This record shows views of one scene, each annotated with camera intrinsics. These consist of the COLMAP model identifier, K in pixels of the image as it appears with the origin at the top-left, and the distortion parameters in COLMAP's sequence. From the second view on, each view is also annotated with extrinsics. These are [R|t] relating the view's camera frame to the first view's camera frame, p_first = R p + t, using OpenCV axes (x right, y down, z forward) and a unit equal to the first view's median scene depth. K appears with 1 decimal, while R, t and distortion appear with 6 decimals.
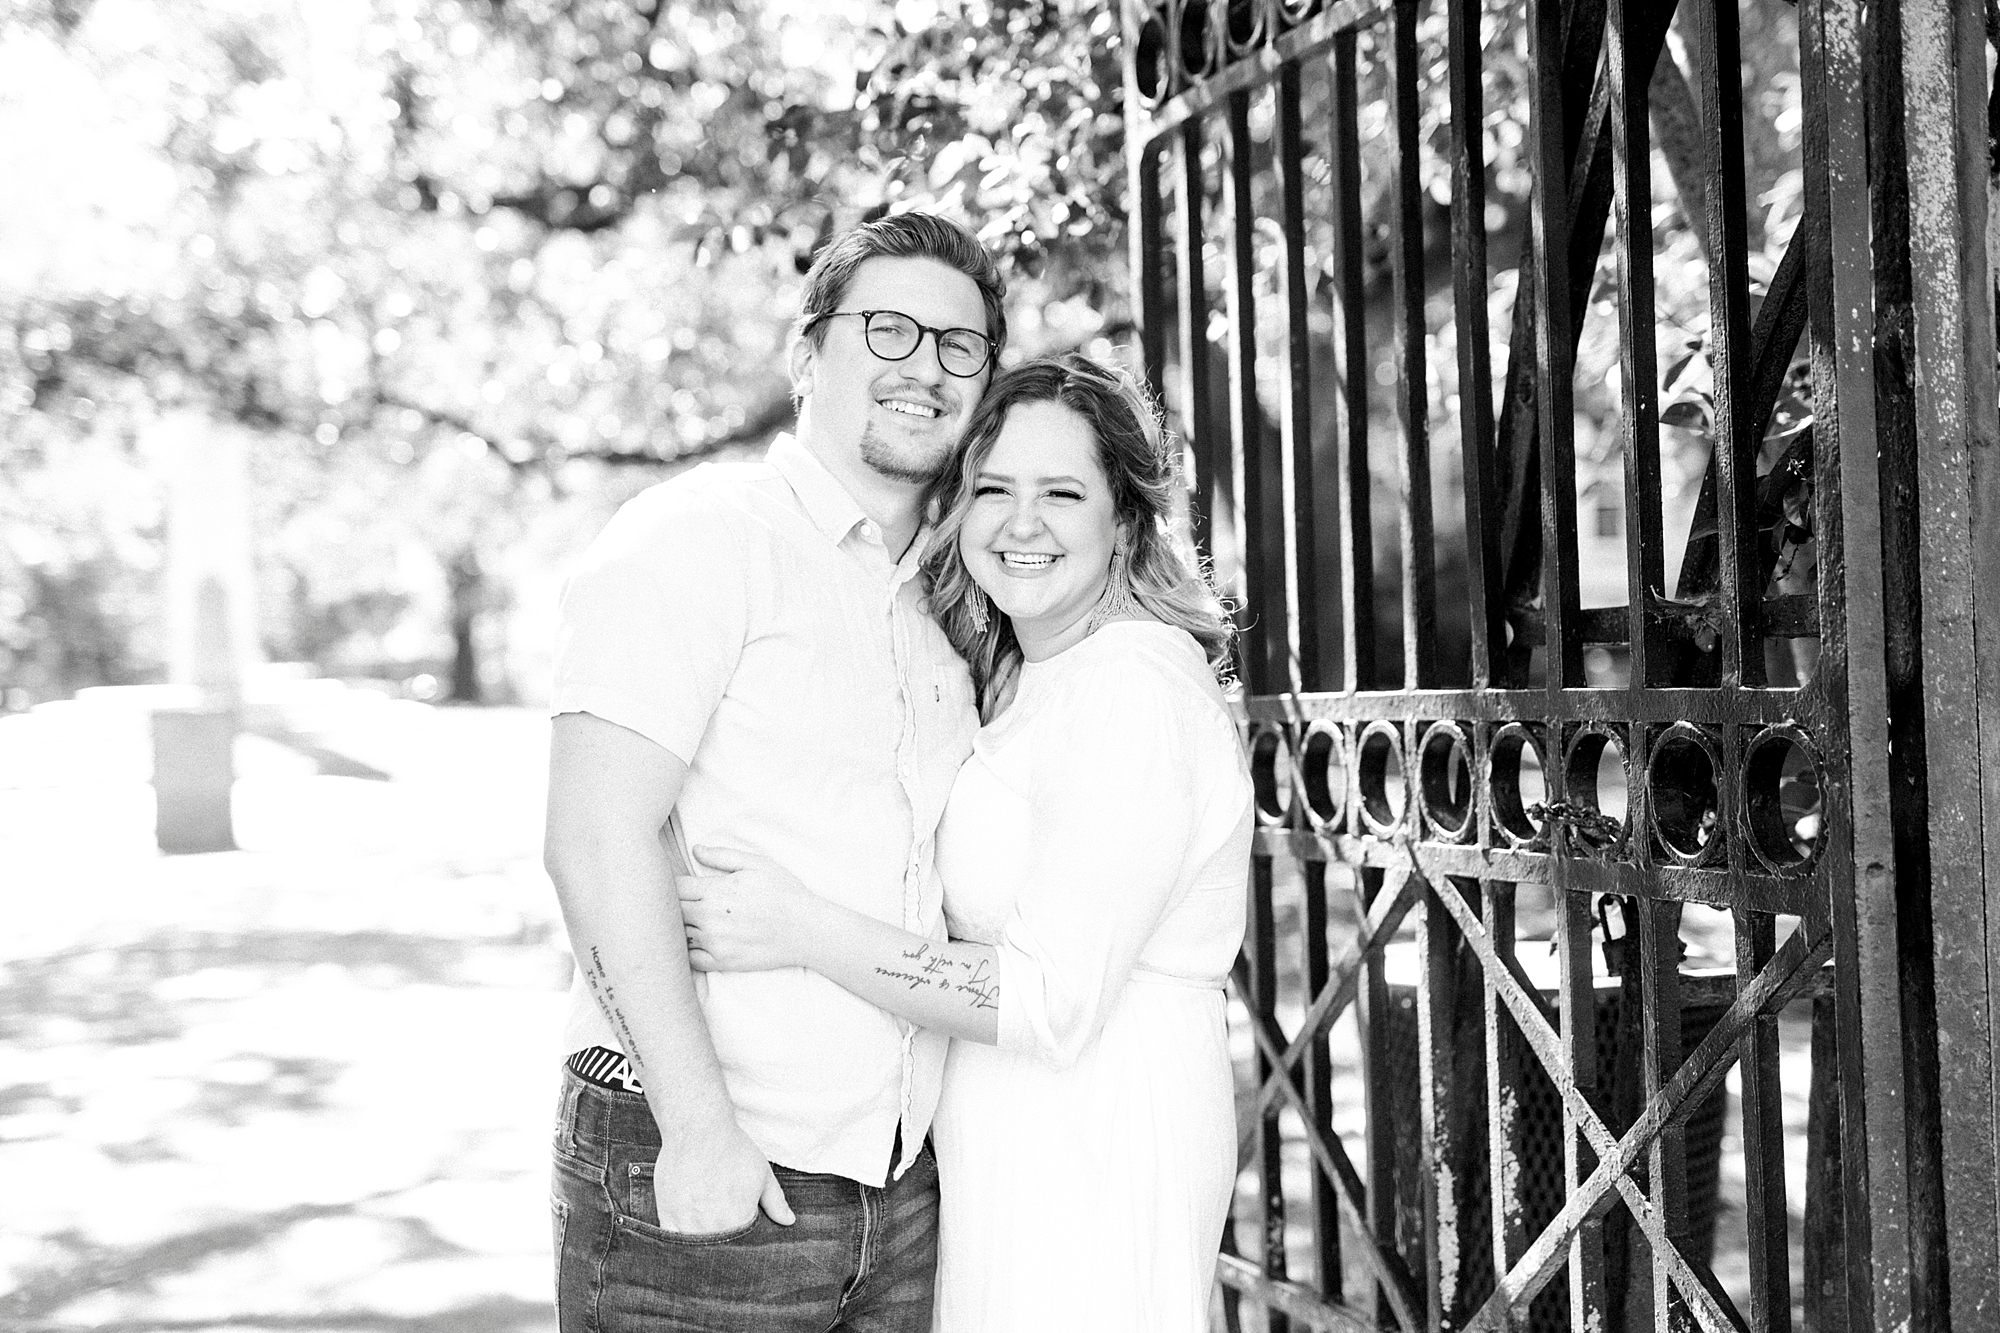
lens RADIAL K [[2919.7, 0, 1000.0], [0, 2919.7, 666.5], [0, 0, 1]] dist [0.014950, -0.014606]
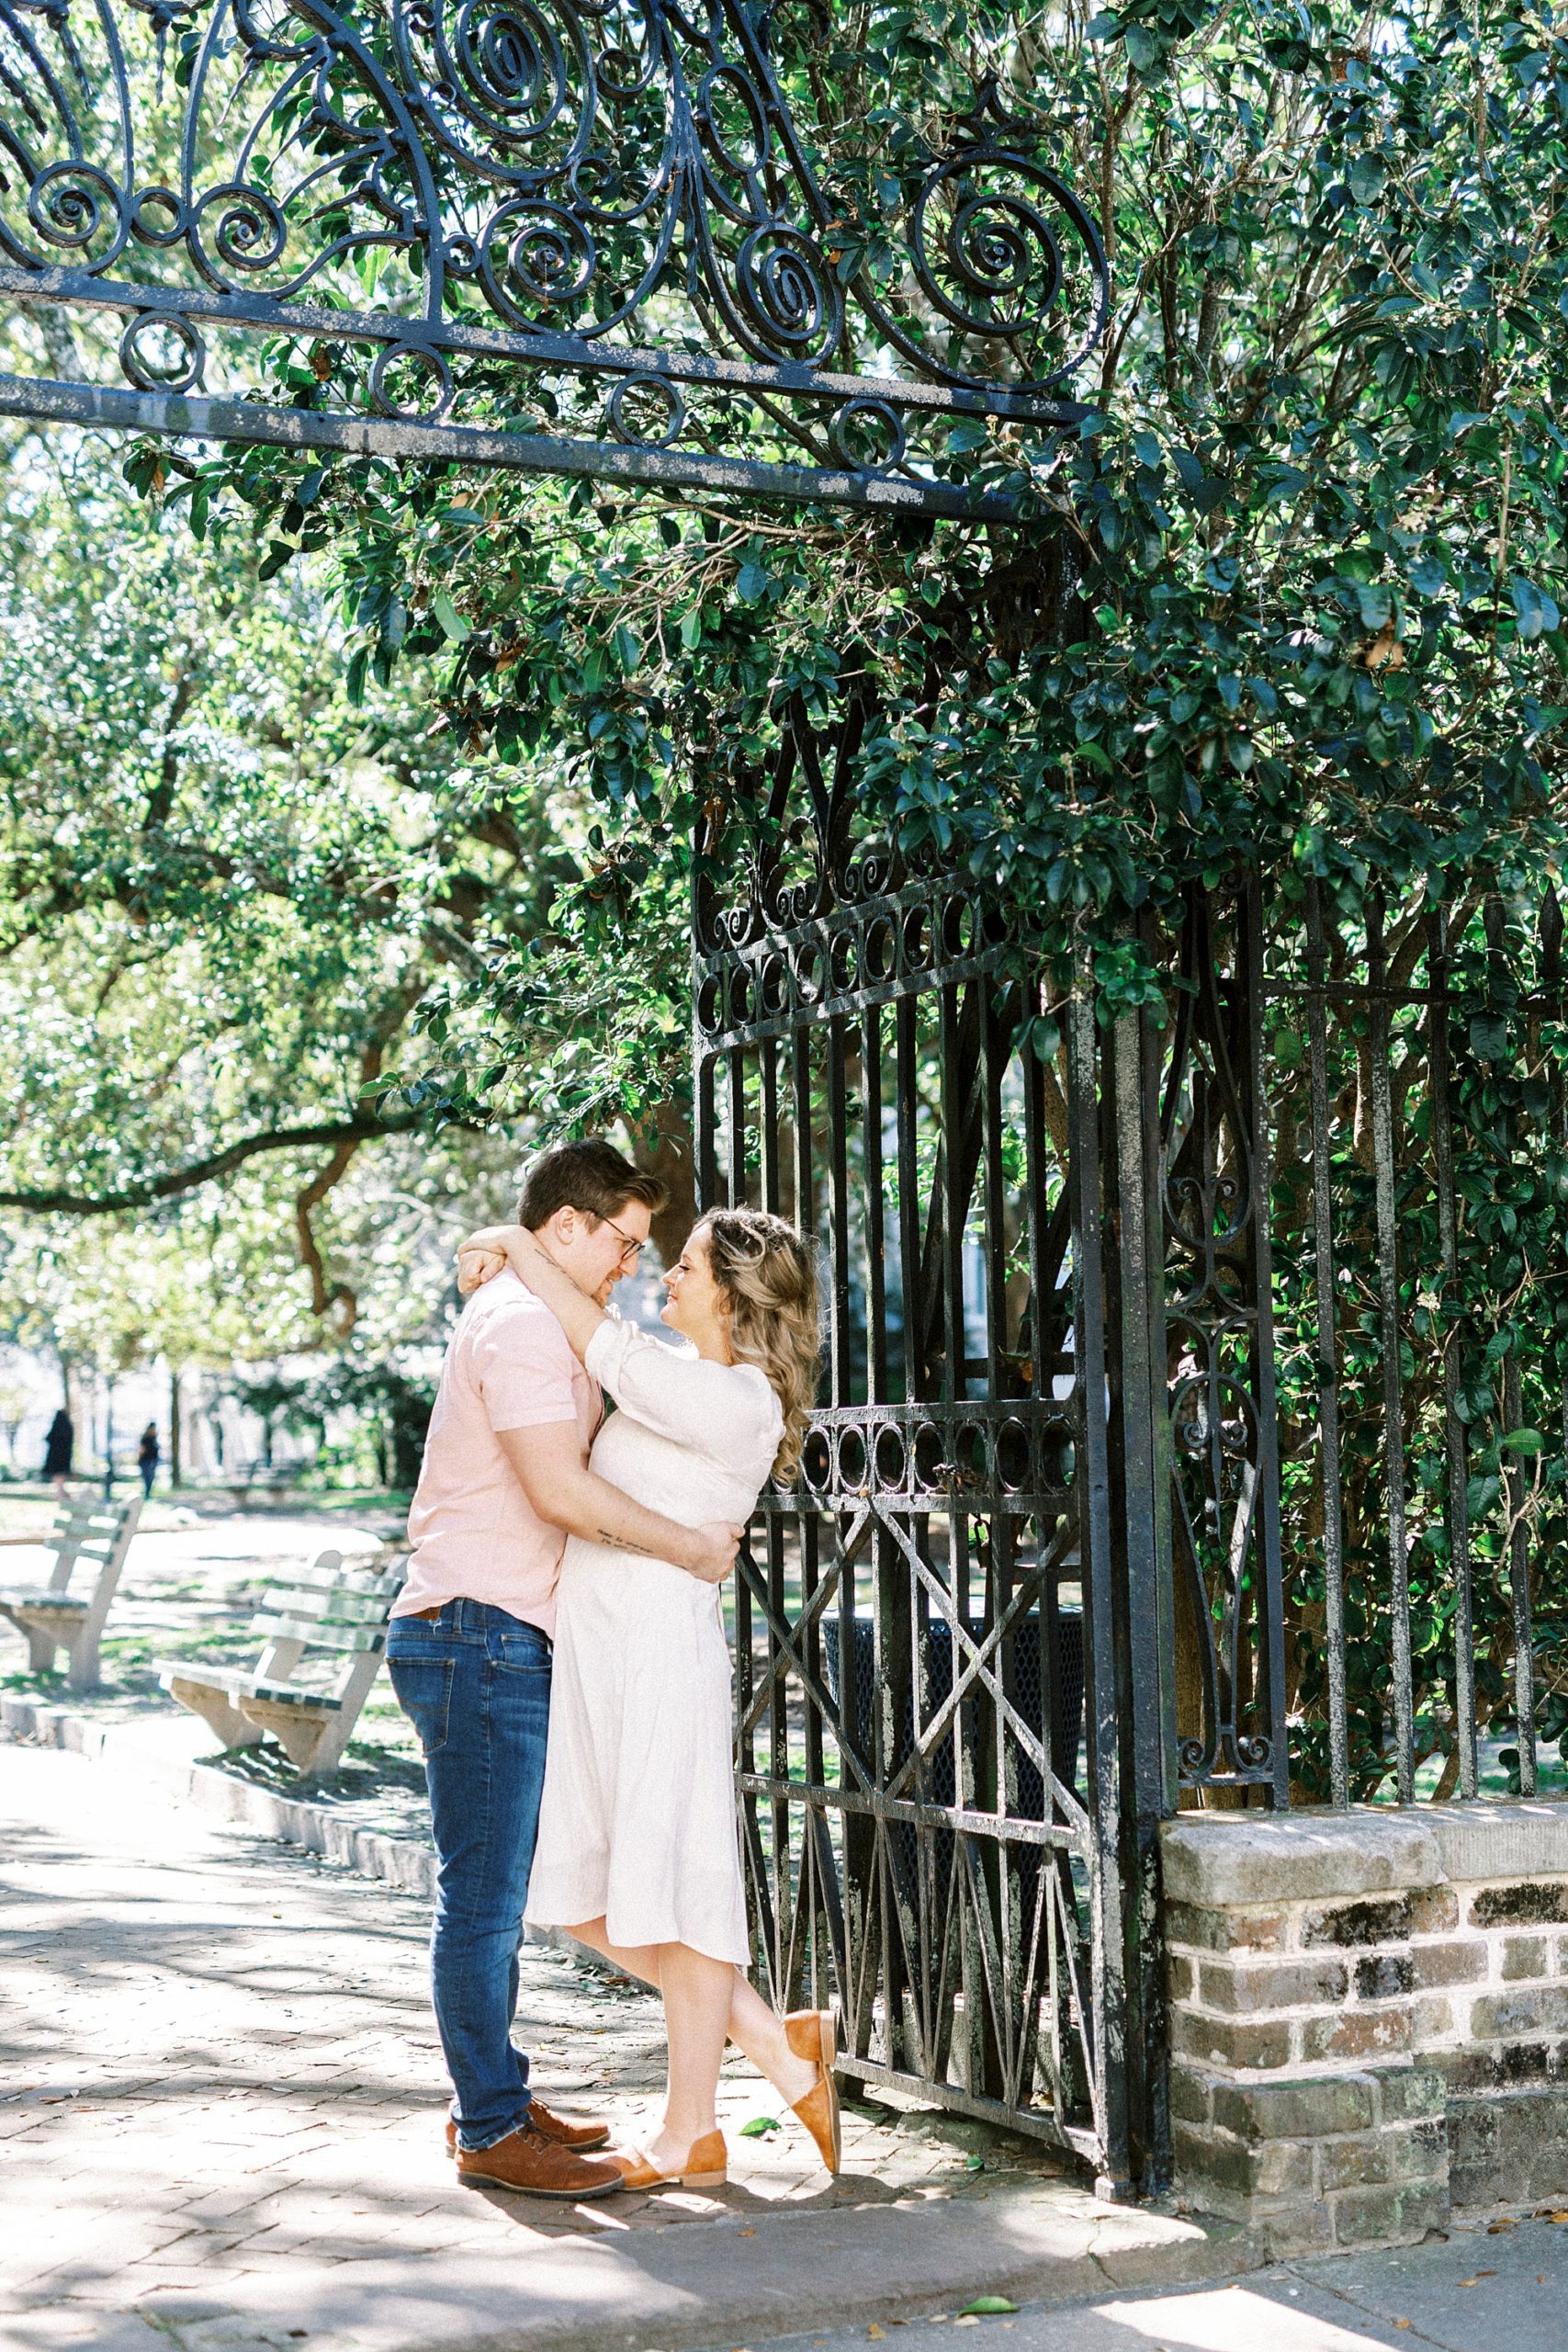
lens RADIAL K [[3433.2, 0, 785.8], [0, 3433.2, 1112.3], [0, 0, 1]] dist [0.014950, -0.014606]
pose [[0.992900, 0.026421, 0.115977, -0.148201], [-0.014993, 0.995042, -0.098320, 0.035741], [-0.118000, 0.095883, 0.988374, -1.009811]]
